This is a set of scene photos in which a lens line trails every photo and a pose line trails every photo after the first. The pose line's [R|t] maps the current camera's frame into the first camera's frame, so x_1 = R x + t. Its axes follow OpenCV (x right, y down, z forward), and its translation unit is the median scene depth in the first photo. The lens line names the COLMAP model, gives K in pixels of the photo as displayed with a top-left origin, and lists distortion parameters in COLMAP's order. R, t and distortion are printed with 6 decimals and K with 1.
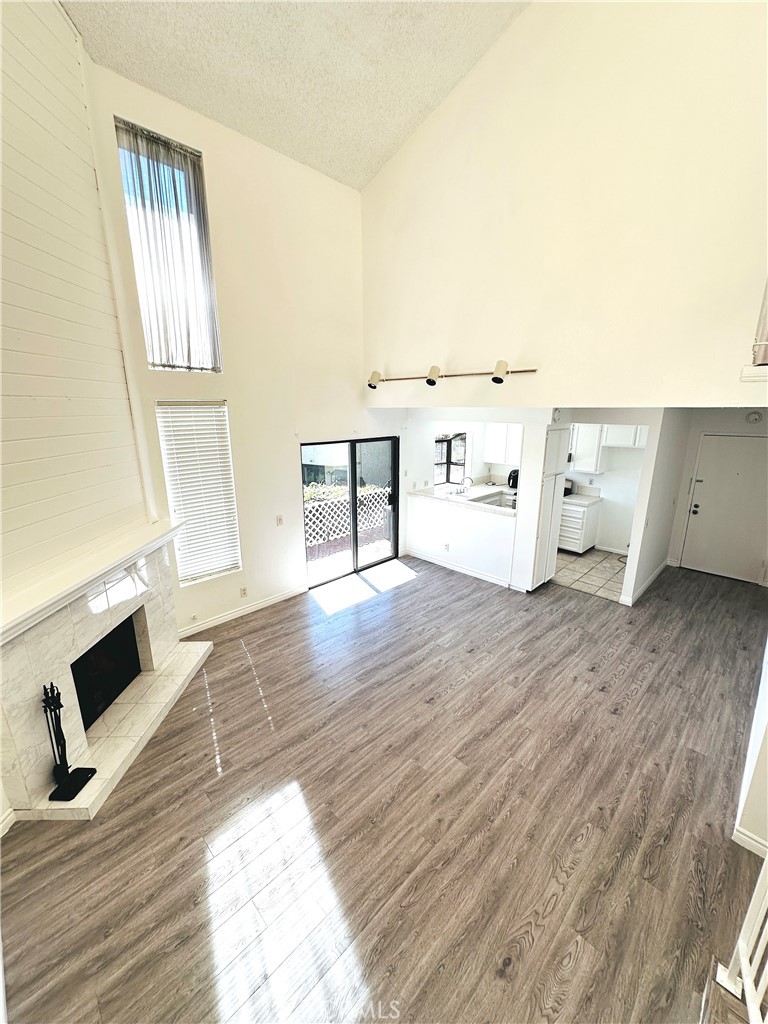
lens RADIAL K [[409.0, 0, 385.6], [0, 409.0, 513.3], [0, 0, 1]] dist [-0.003521, 0.000733]
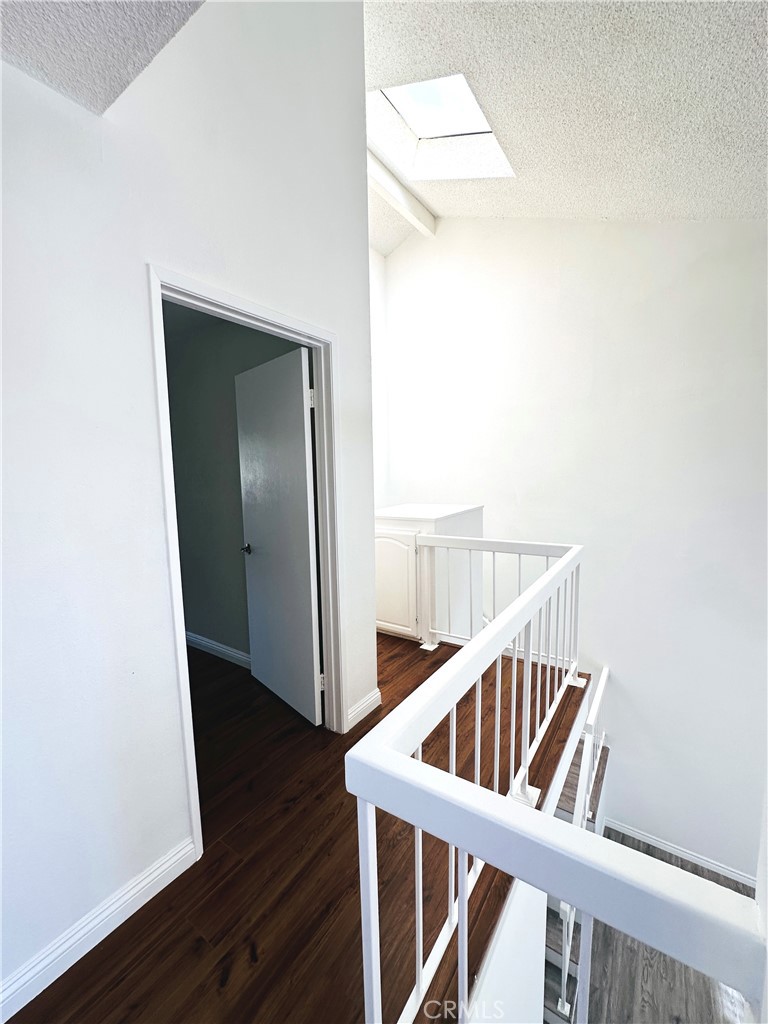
lens RADIAL K [[409.0, 0, 385.6], [0, 409.0, 513.3], [0, 0, 1]] dist [-0.003521, 0.000733]
pose [[-0.981897, 0.041740, -0.184758, 0.926916], [-0.026321, 0.935889, 0.351312, -0.762327], [0.187577, 0.349815, -0.917848, 0.867467]]
